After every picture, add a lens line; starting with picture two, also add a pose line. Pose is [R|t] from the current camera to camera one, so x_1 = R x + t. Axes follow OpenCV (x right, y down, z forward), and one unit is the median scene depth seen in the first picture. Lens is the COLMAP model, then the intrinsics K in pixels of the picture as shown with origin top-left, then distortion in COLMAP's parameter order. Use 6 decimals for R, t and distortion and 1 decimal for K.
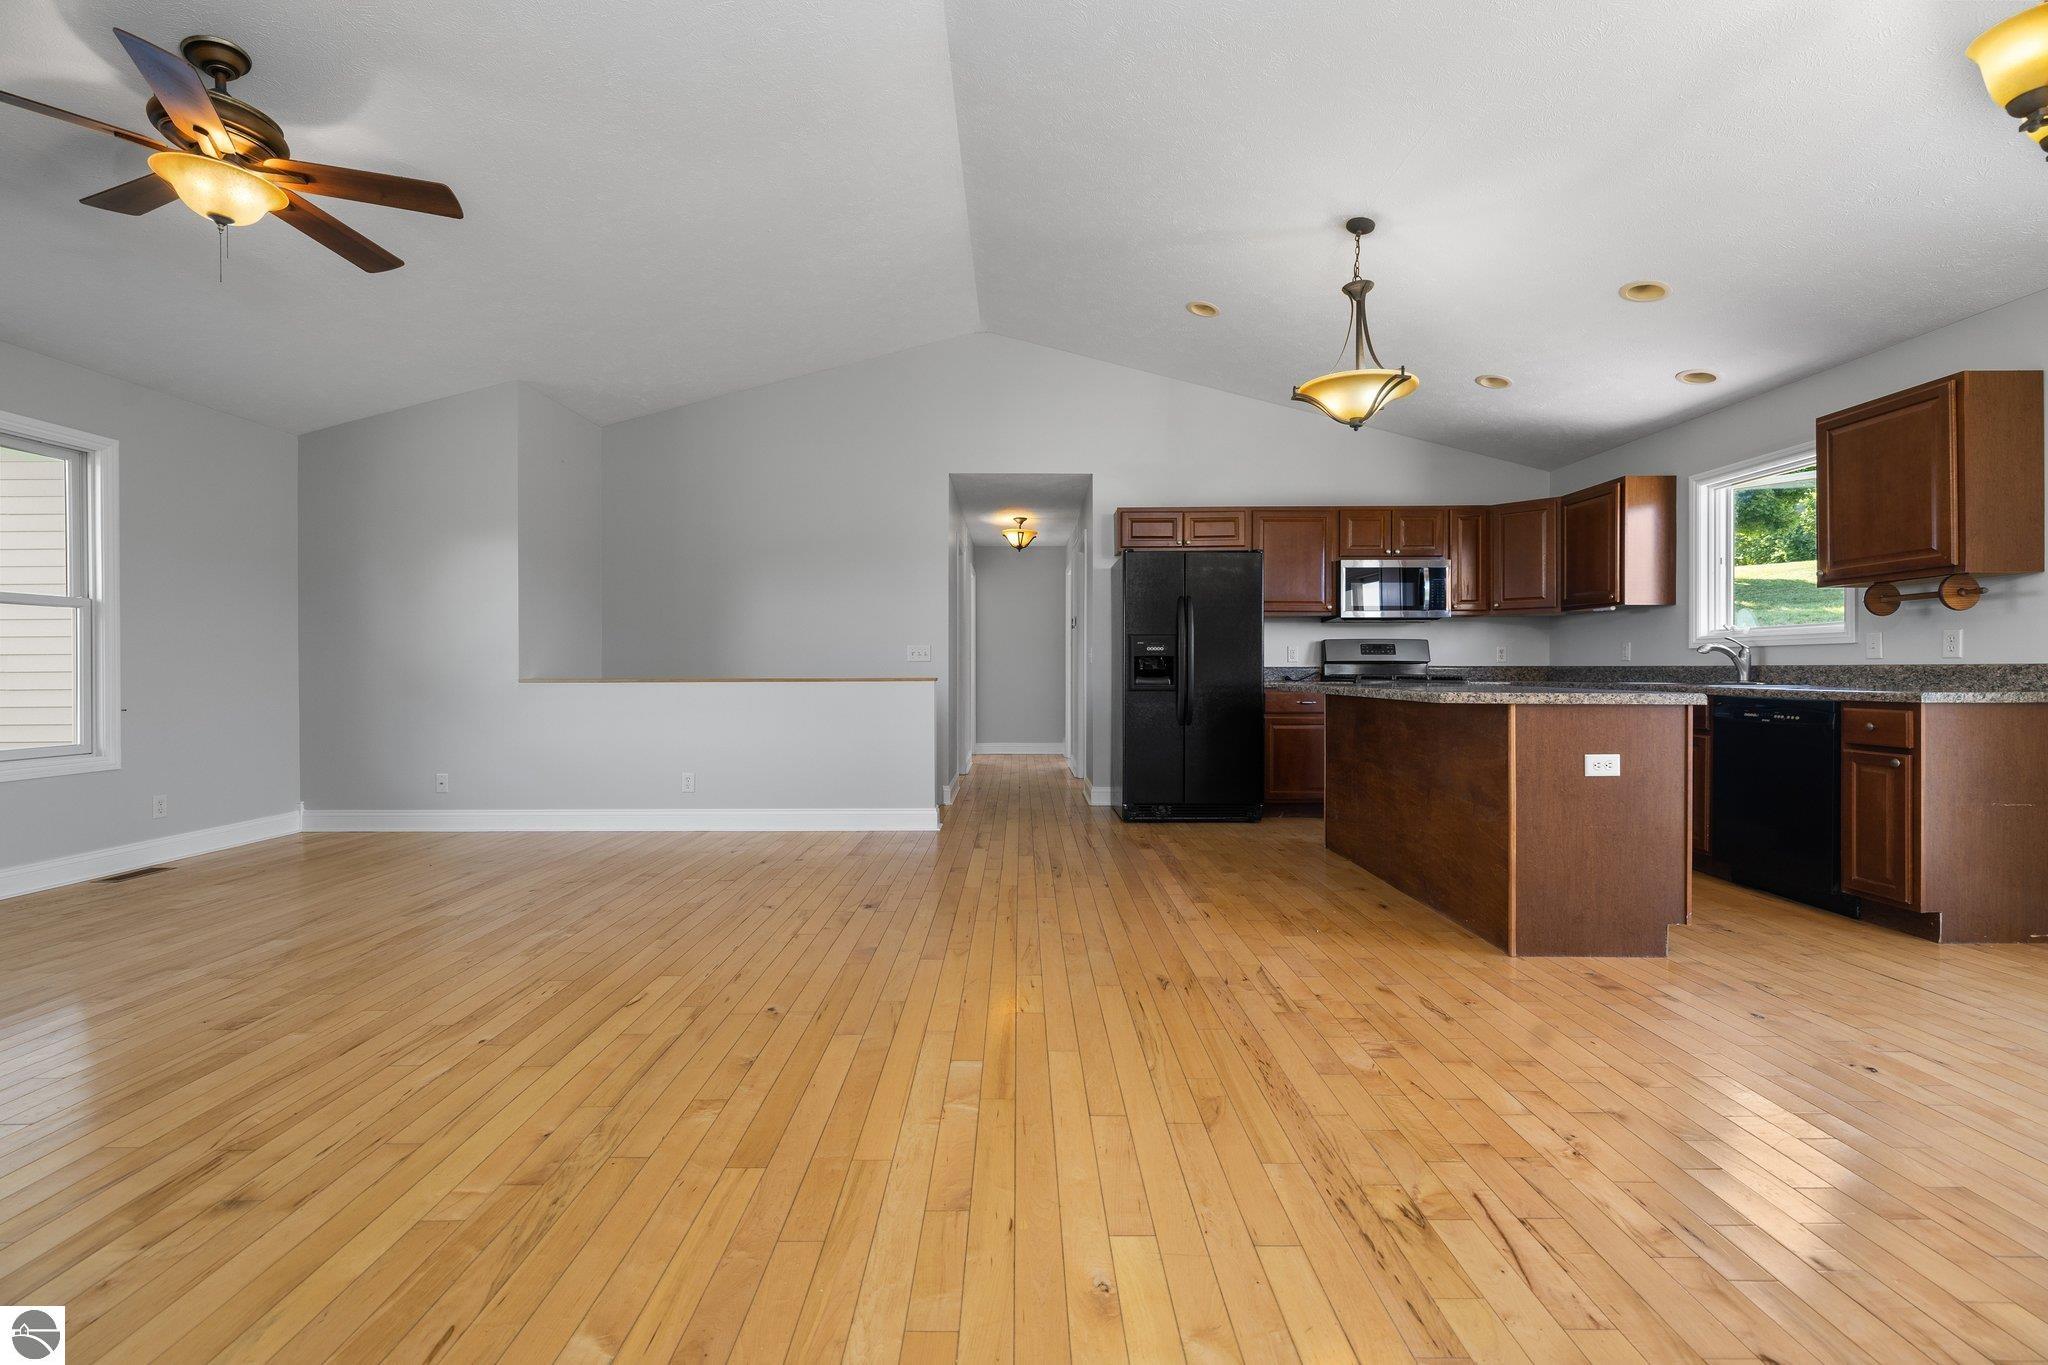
lens RADIAL K [[867.1, 0, 1016.8], [0, 867.1, 674.5], [0, 0, 1]] dist [0.001156, 0.000427]
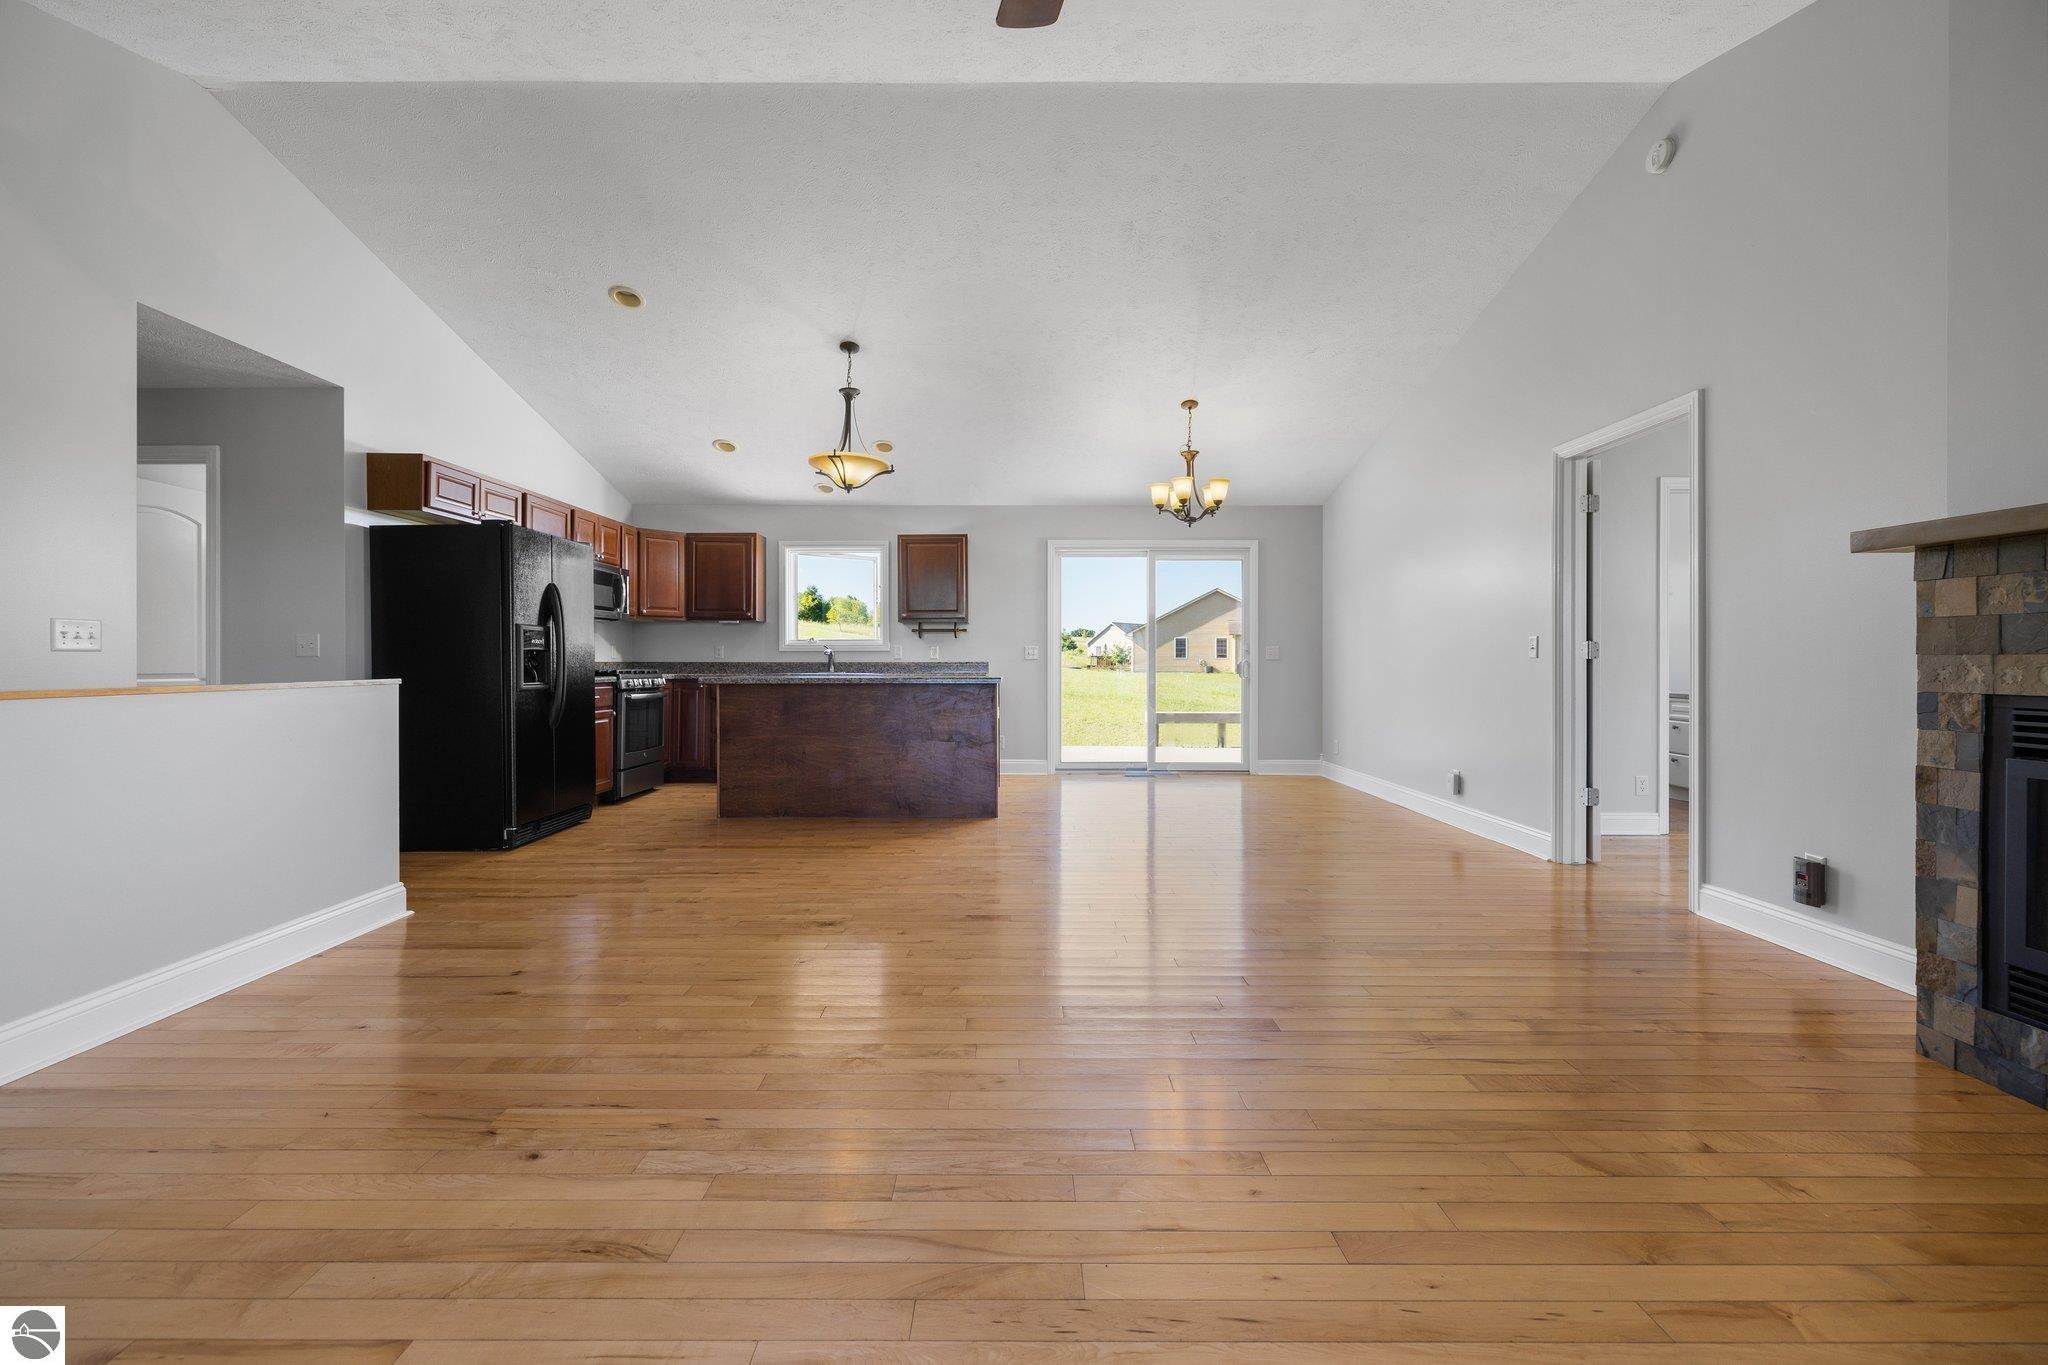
lens RADIAL K [[867.1, 0, 1013.4], [0, 867.1, 669.1], [0, 0, 1]] dist [0.001156, 0.000427]
pose [[-0.000821, -0.006915, 0.999976, -0.884062], [0.007120, 0.999951, 0.006920, -0.006114], [-0.999974, 0.007126, -0.000772, 0.652174]]
